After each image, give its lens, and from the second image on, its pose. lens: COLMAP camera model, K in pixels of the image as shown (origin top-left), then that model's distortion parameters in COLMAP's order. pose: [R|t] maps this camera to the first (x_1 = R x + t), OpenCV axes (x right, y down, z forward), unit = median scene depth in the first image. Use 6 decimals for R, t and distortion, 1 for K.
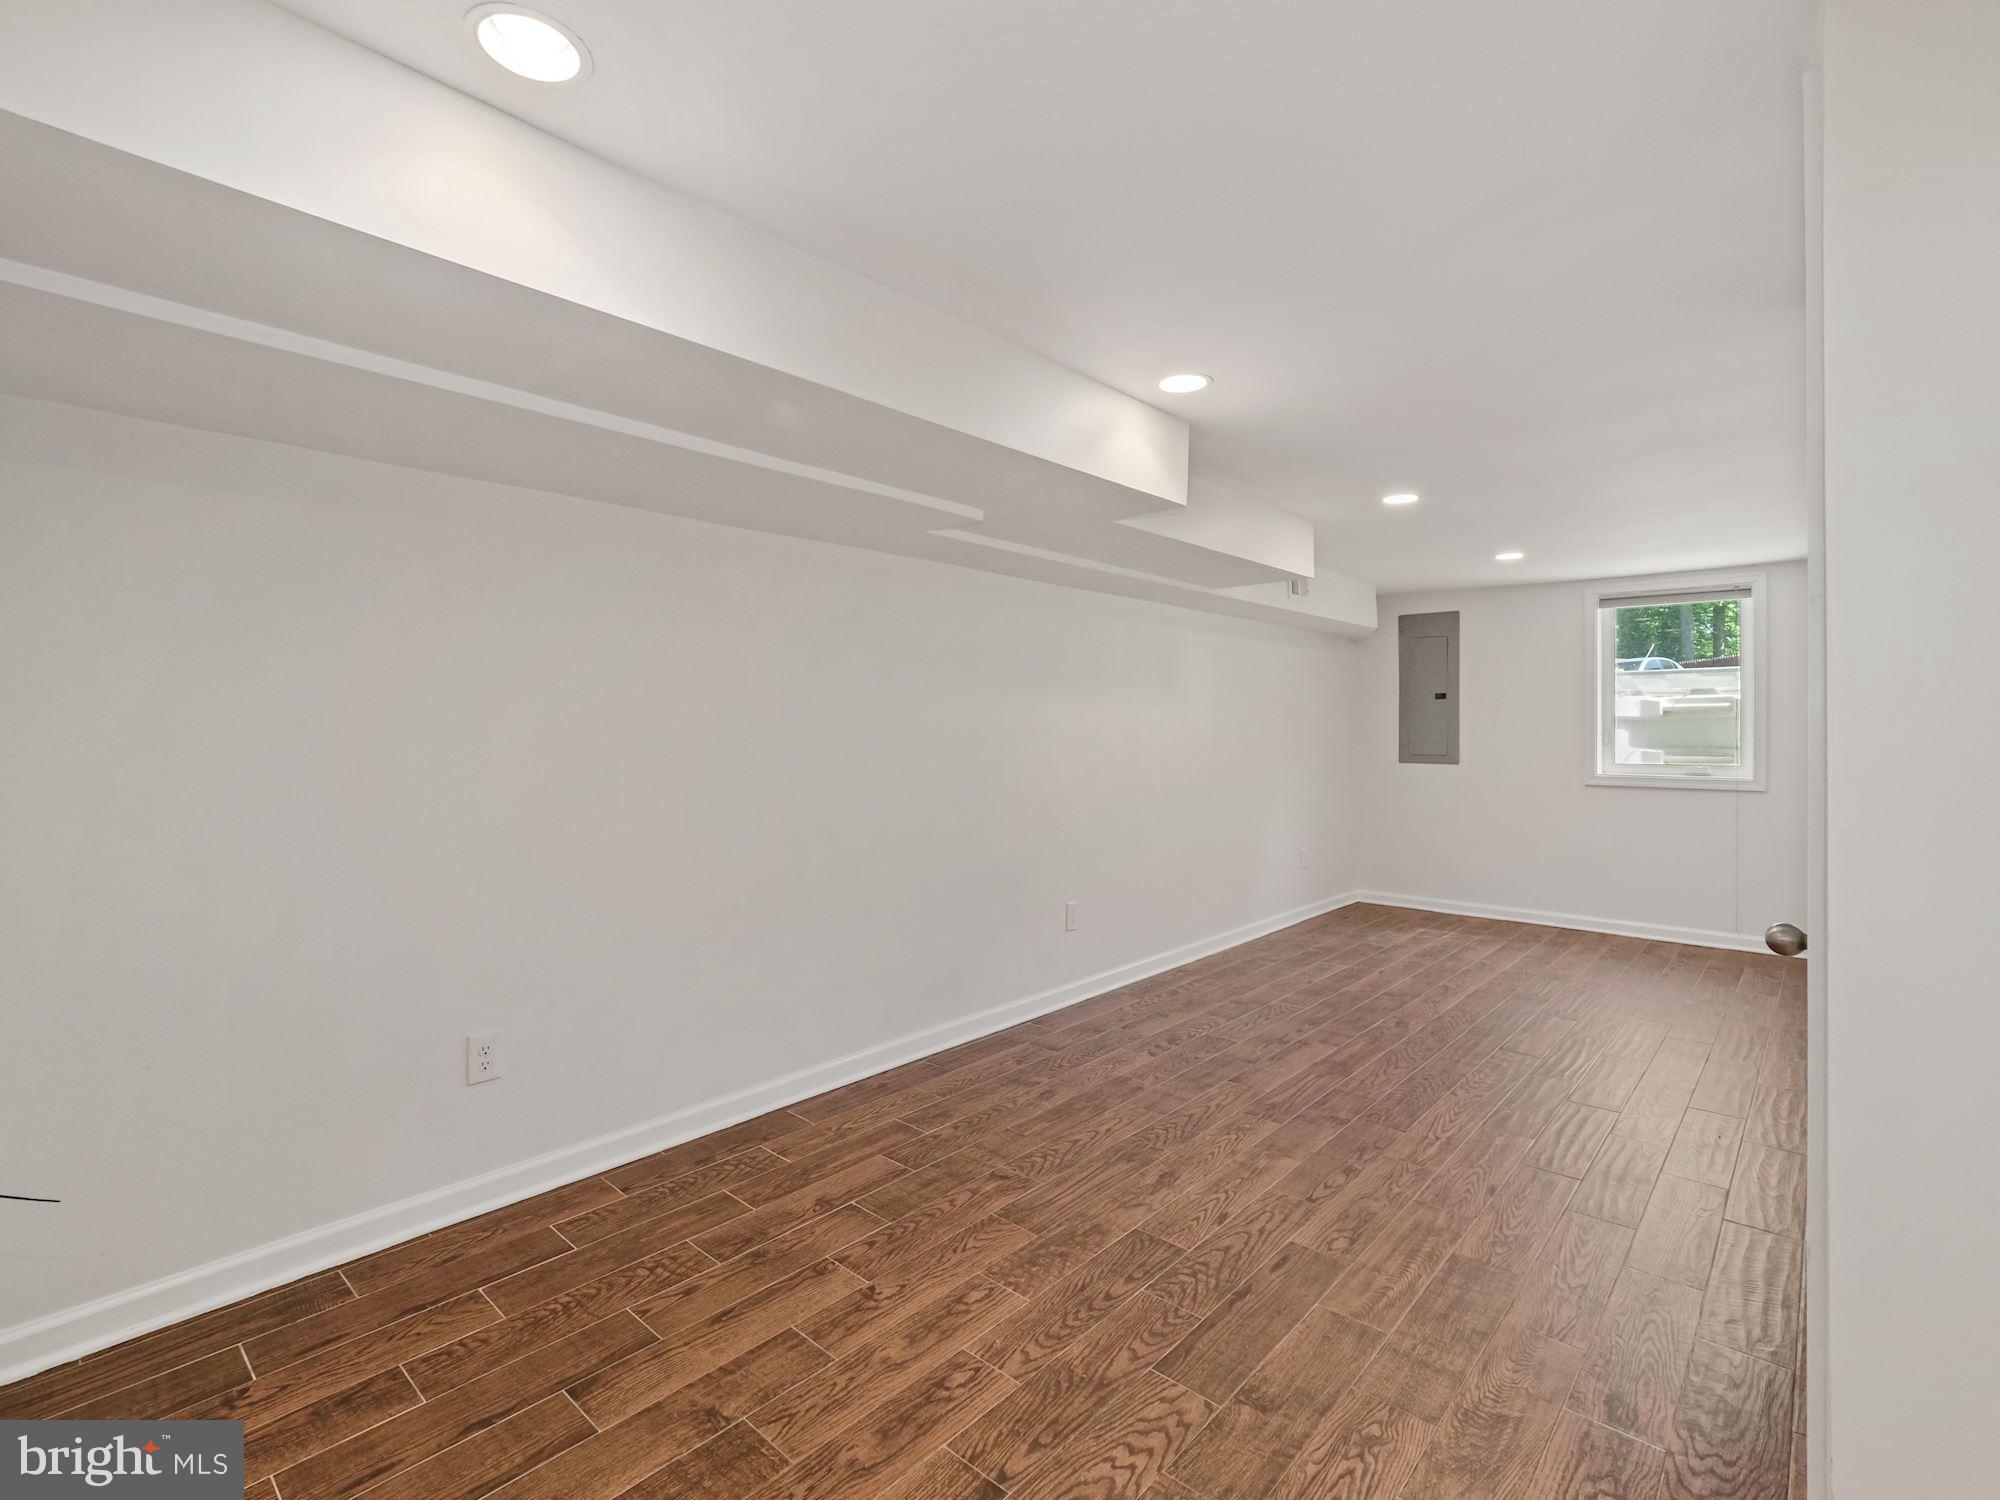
lens RADIAL K [[919.5, 0, 1005.6], [0, 919.5, 739.4], [0, 0, 1]] dist [-0.013848, -0.000096]
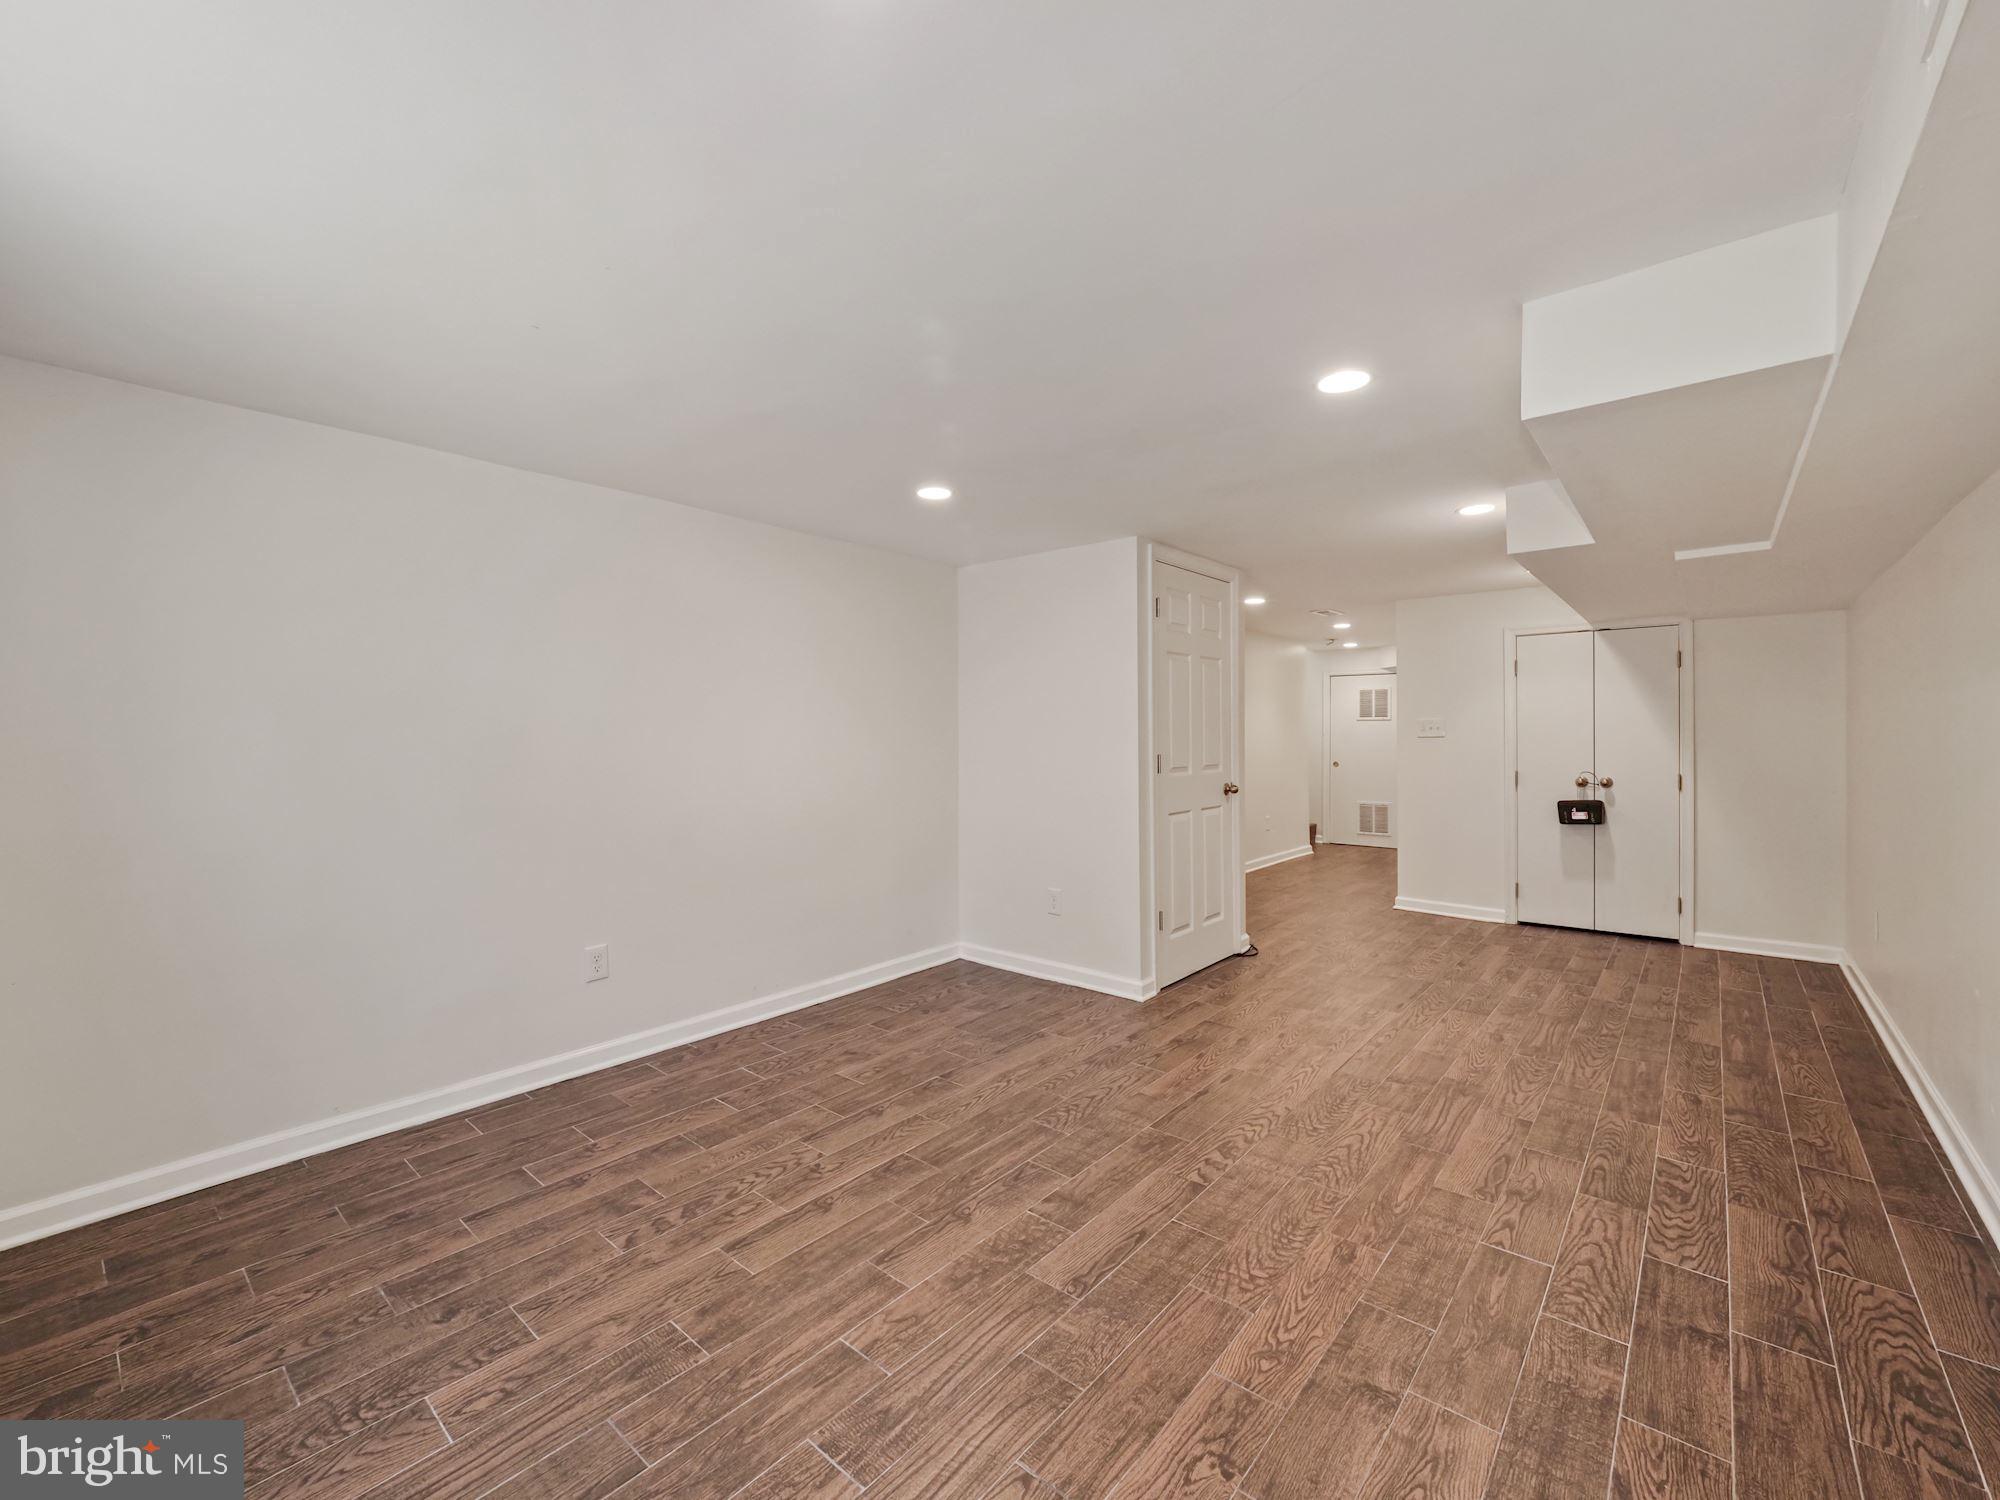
lens RADIAL K [[850.2, 0, 991.3], [0, 850.2, 738.5], [0, 0, 1]] dist [-0.008403, -0.000838]
pose [[-0.999633, 0.001365, -0.027043, 0.873644], [0.000802, 0.999783, 0.020813, -0.023918], [0.027066, 0.020784, -0.999418, 1.985140]]
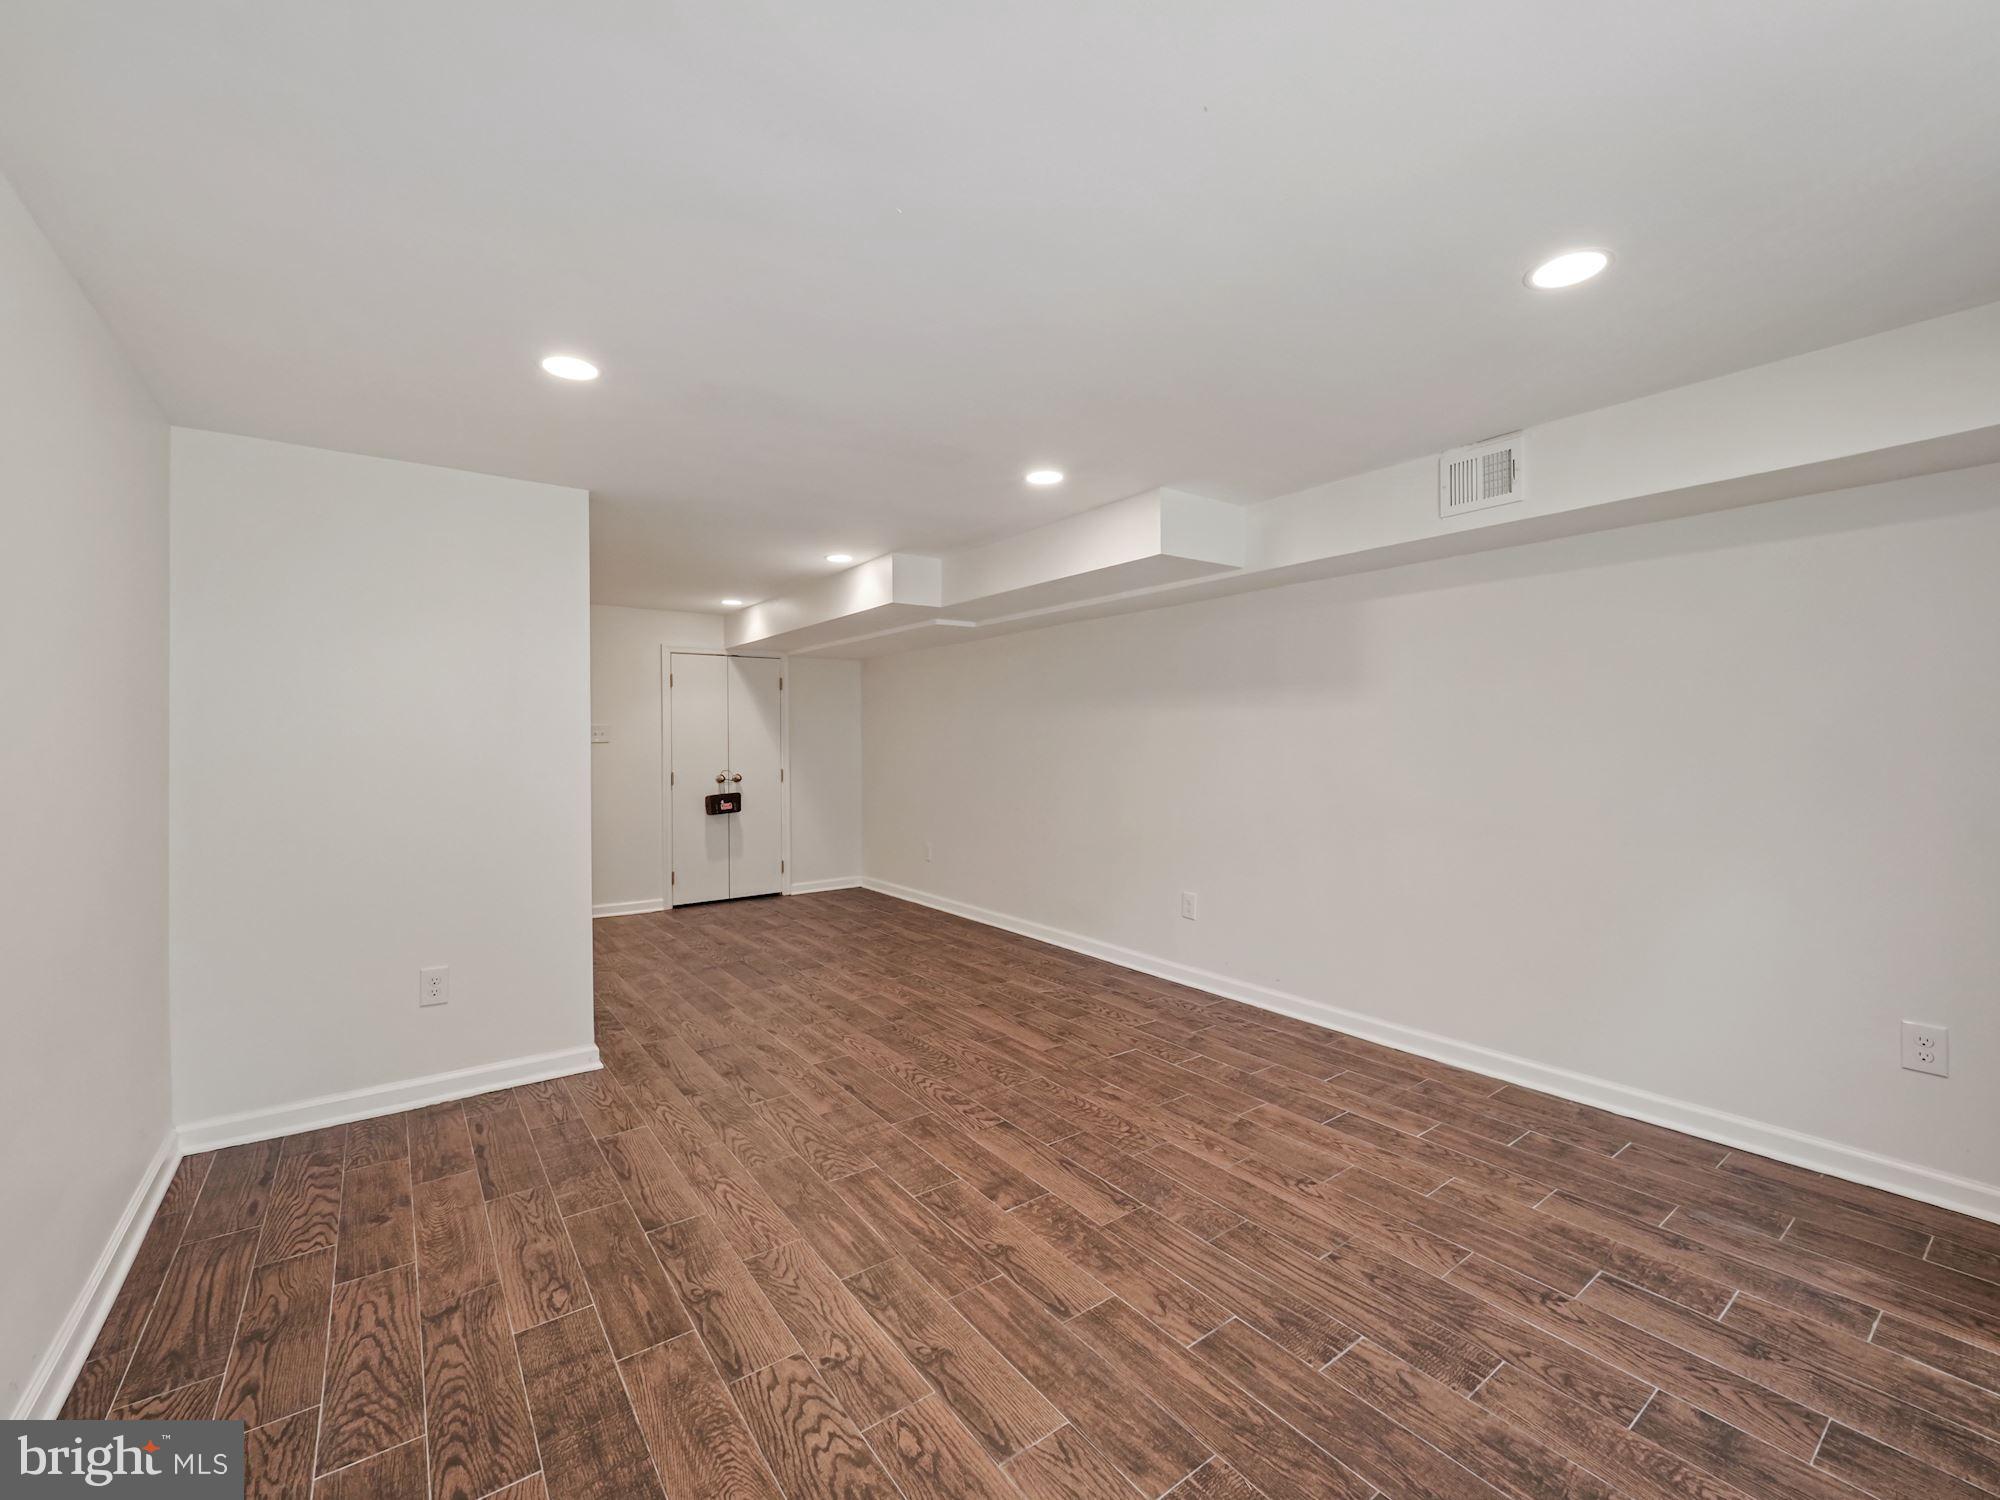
lens RADIAL K [[850.2, 0, 1003.8], [0, 850.2, 743.1], [0, 0, 1]] dist [-0.008403, -0.000838]
pose [[-0.191445, 0.008221, -0.981469, 1.556845], [-0.005410, 0.999941, 0.009431, -0.010725], [0.981488, 0.007115, -0.191389, 1.380674]]
